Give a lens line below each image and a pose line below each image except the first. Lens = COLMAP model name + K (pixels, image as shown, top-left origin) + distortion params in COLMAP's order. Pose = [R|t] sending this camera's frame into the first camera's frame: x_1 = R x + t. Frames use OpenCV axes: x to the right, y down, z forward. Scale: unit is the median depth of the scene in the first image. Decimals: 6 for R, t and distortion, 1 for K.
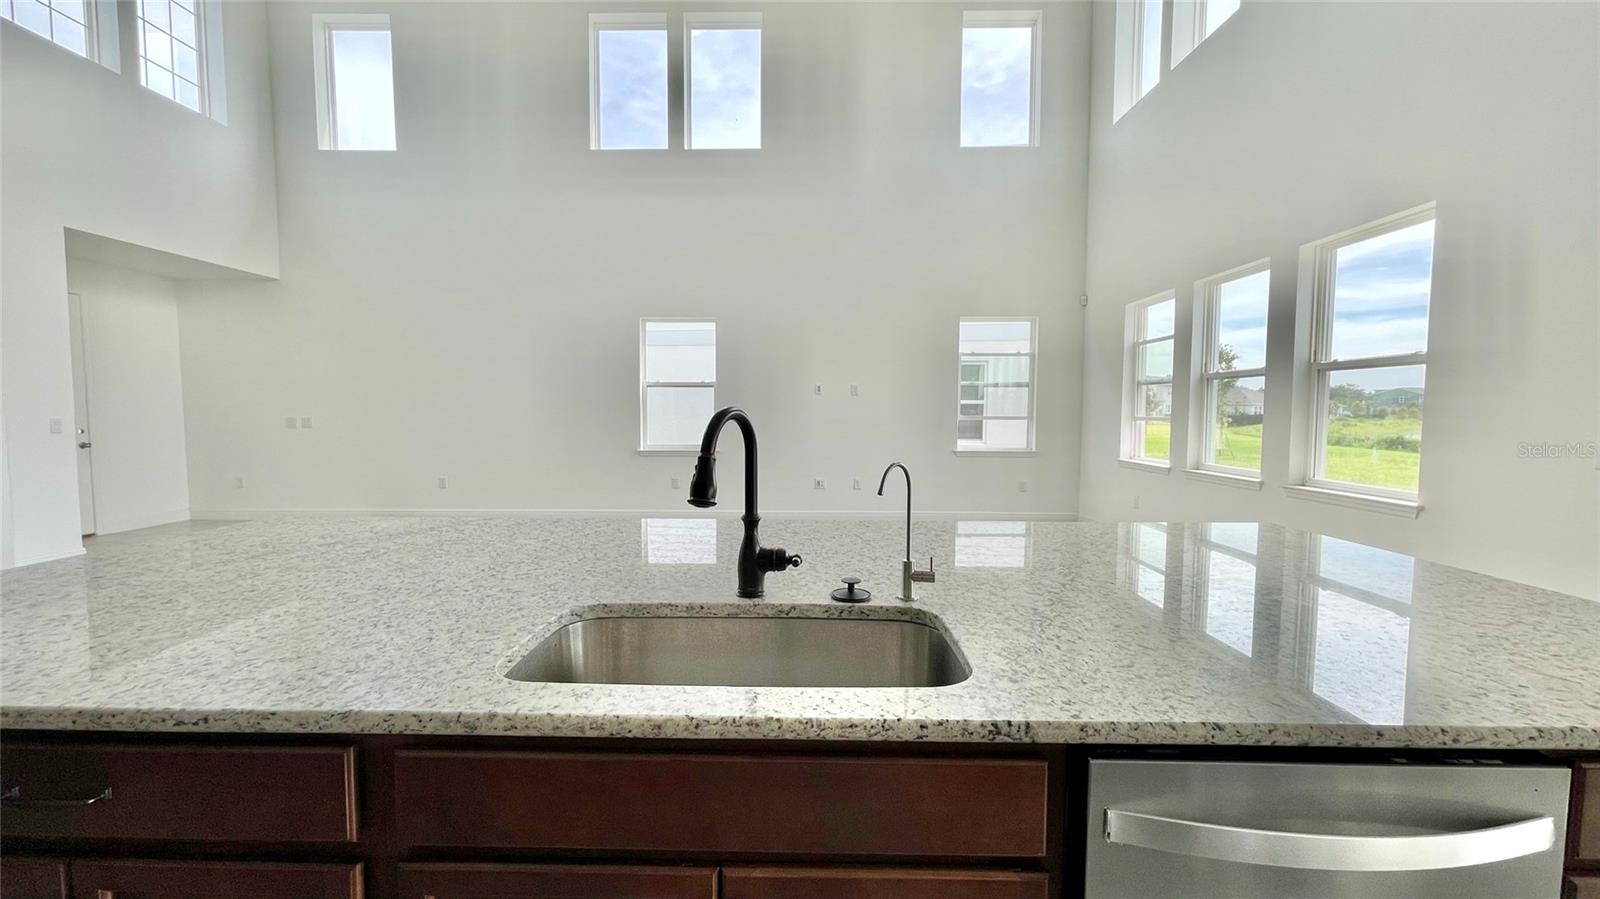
lens RADIAL K [[650.5, 0, 800.0], [0, 650.5, 449.5], [0, 0, 1]] dist [0.002672, -0.000344]
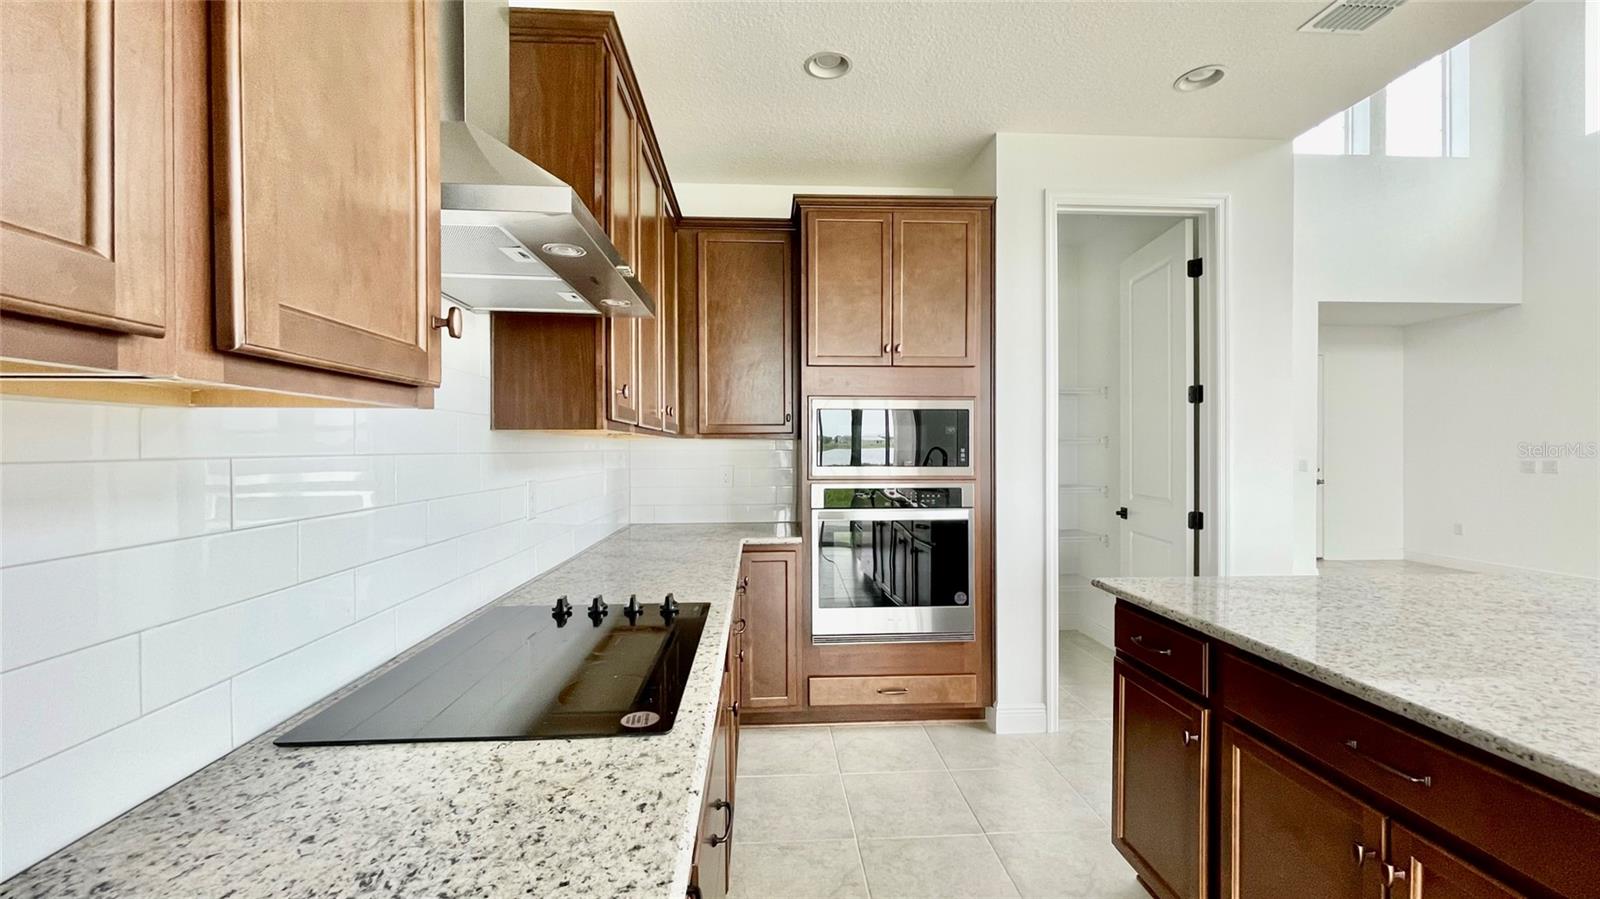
lens RADIAL K [[650.5, 0, 800.0], [0, 650.5, 449.5], [0, 0, 1]] dist [0.002672, -0.000344]
pose [[0.077247, -0.003700, -0.997005, 0.037254], [-0.058247, 0.998268, -0.008218, -0.002735], [0.995309, 0.058708, 0.076898, -0.219591]]
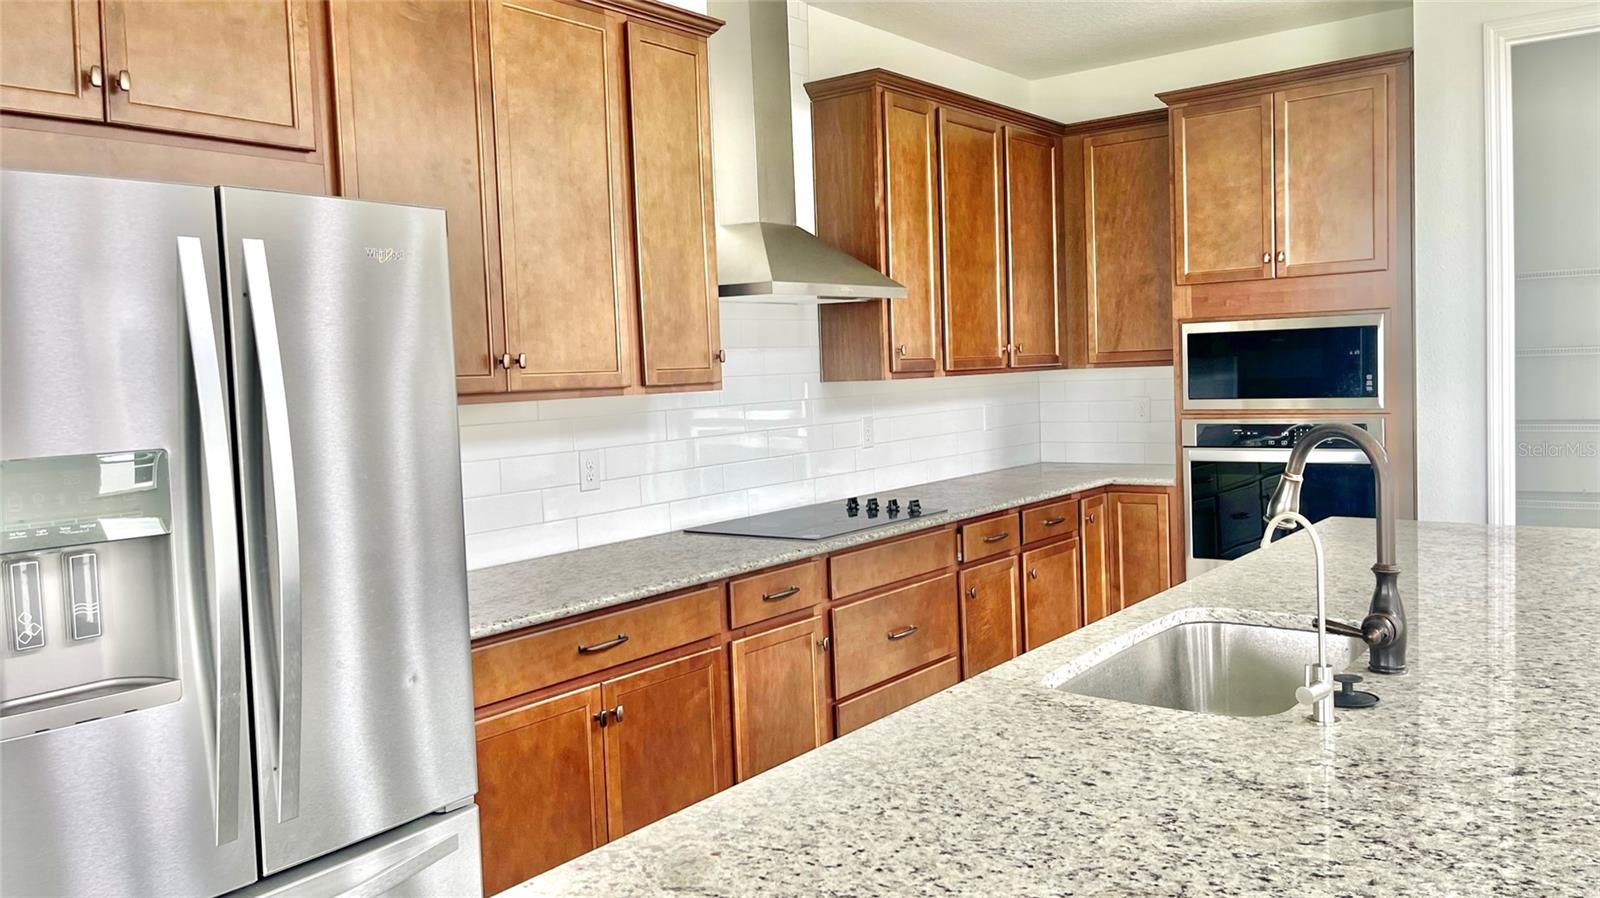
lens RADIAL K [[1237.3, 0, 800.0], [0, 1237.3, 449.0], [0, 0, 1]] dist [0.081093, 0.000906]
pose [[-0.596538, 0.072207, -0.799330, 1.930481], [-0.014304, 0.994830, 0.100543, -0.222298], [0.802457, 0.071411, -0.592421, 1.688421]]
